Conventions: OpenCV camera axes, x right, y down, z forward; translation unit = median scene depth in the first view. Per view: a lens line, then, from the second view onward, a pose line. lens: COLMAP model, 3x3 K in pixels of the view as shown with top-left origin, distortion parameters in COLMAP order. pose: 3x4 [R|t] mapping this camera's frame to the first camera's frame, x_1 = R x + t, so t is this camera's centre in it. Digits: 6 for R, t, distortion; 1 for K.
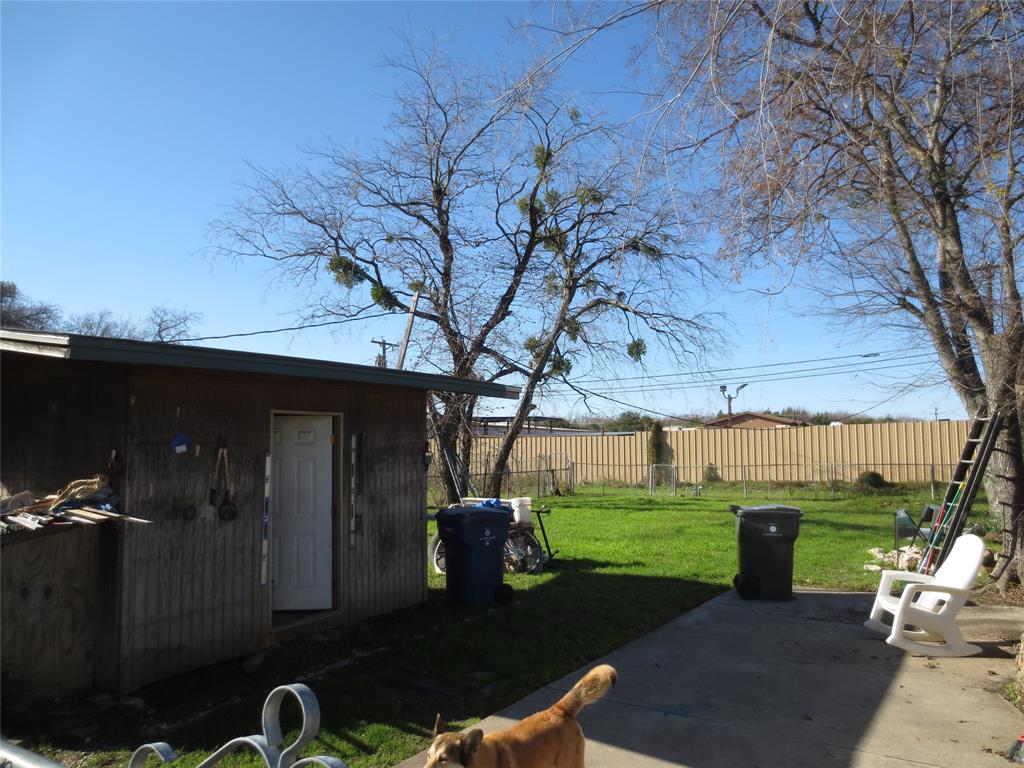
lens RADIAL K [[729.9, 0, 512.0], [0, 729.9, 384.0], [0, 0, 1]] dist [-0.031809, 0.008495]
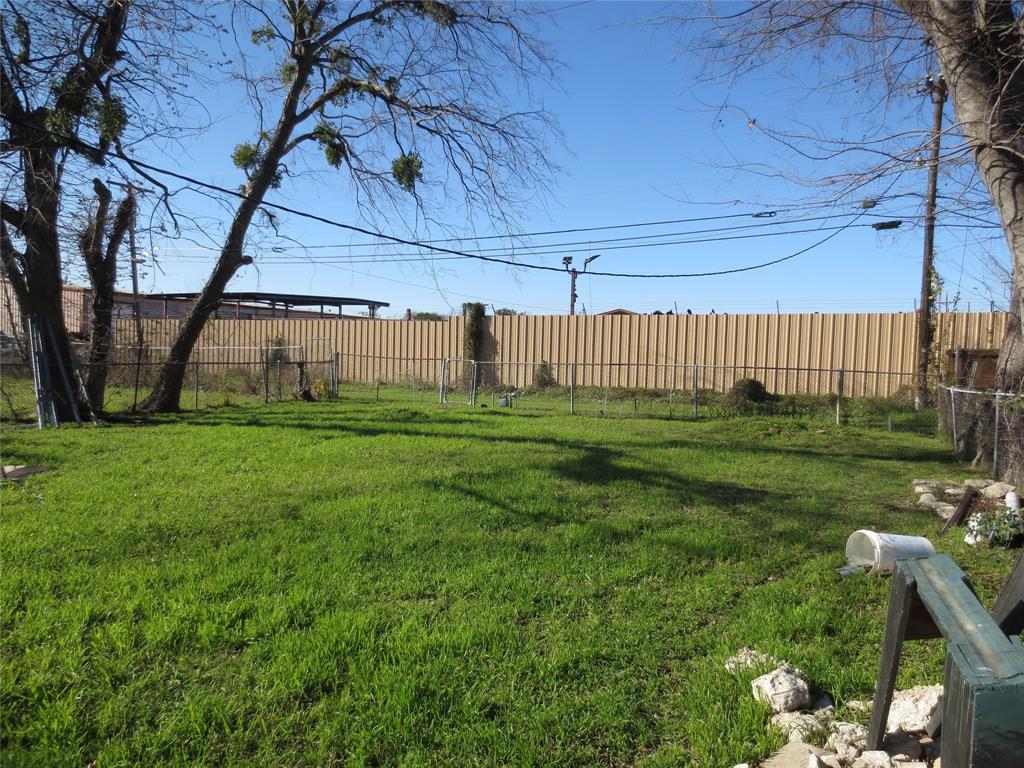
lens RADIAL K [[729.9, 0, 512.0], [0, 729.9, 384.0], [0, 0, 1]] dist [-0.031809, 0.008495]
pose [[0.988443, 0.026499, 0.149257, 0.191289], [-0.046780, 0.989870, 0.134050, 0.049954], [-0.144193, -0.139483, 0.979670, 0.404485]]
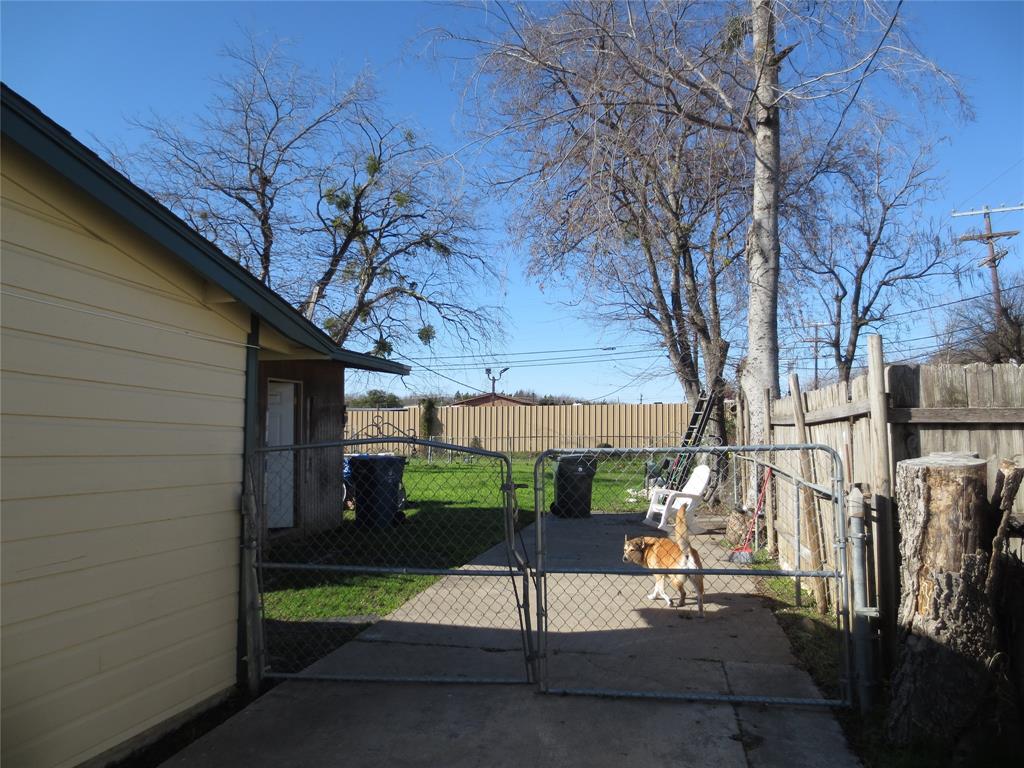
lens RADIAL K [[729.9, 0, 512.0], [0, 729.9, 384.0], [0, 0, 1]] dist [-0.031809, 0.008495]
pose [[0.935987, 0.030360, 0.350722, -0.112516], [-0.040564, 0.998940, 0.021781, -0.000143], [-0.349688, -0.034614, 0.936226, -0.127130]]
